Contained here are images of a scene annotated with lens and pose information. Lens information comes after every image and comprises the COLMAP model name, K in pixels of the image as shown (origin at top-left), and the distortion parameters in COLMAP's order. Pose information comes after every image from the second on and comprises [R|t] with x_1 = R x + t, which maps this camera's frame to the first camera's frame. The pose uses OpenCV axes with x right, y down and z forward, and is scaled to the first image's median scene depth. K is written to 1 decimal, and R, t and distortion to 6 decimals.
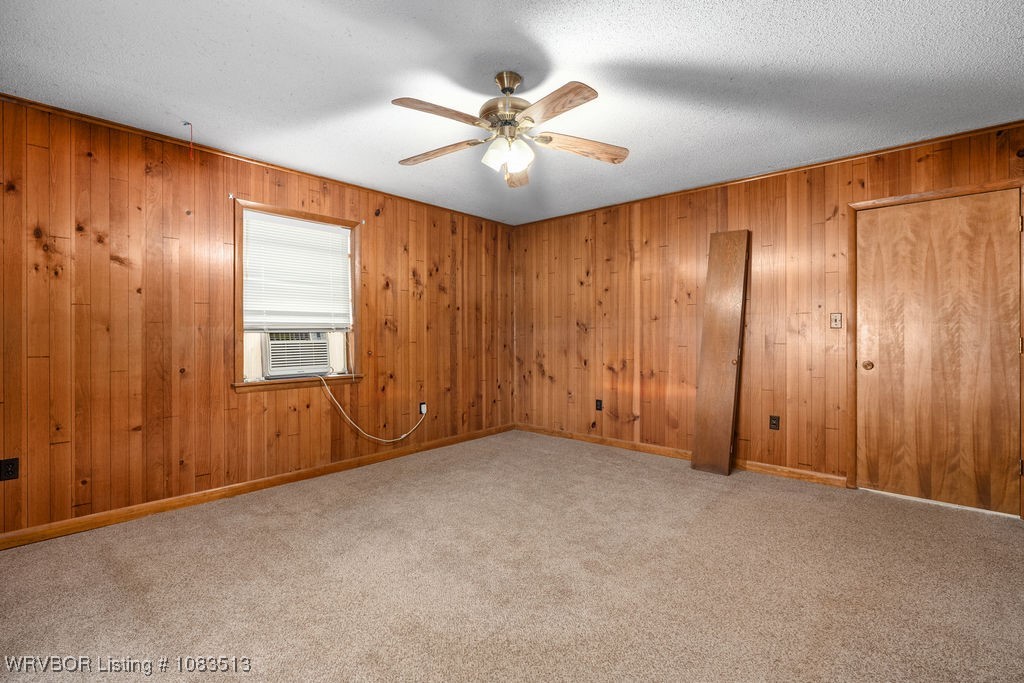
lens RADIAL K [[468.5, 0, 512.8], [0, 468.5, 337.7], [0, 0, 1]] dist [-0.001860, 0.001145]
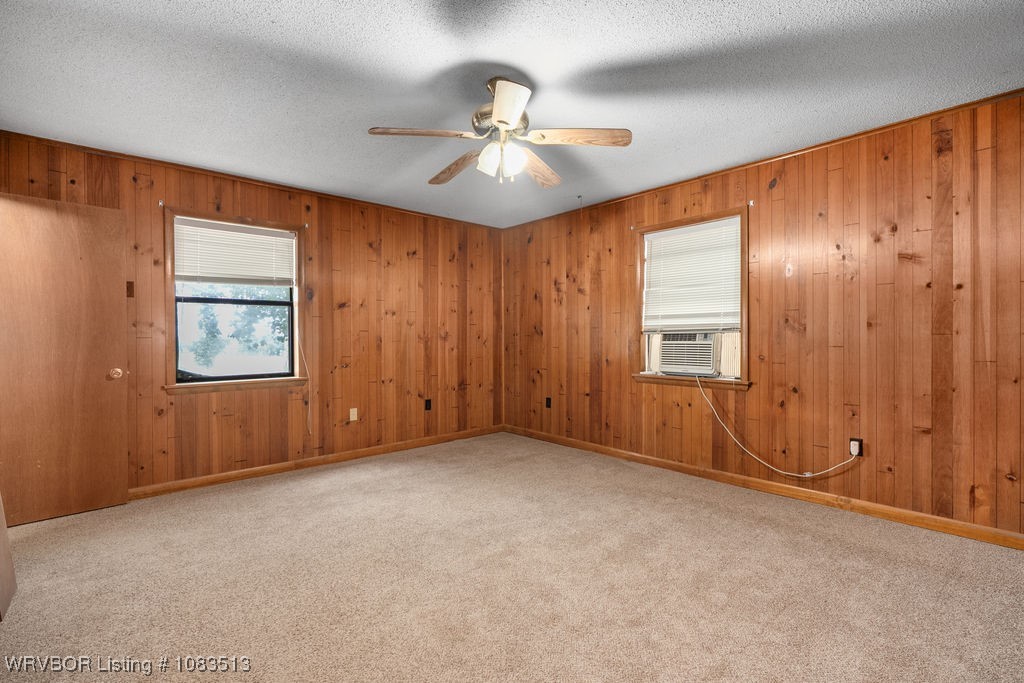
lens RADIAL K [[468.5, 0, 514.5], [0, 468.5, 340.7], [0, 0, 1]] dist [-0.001860, 0.001145]
pose [[-0.117808, 0.009831, -0.992988, 0.580275], [-0.004940, 0.999933, 0.010486, -0.003589], [0.993024, 0.006141, -0.117752, 0.673977]]
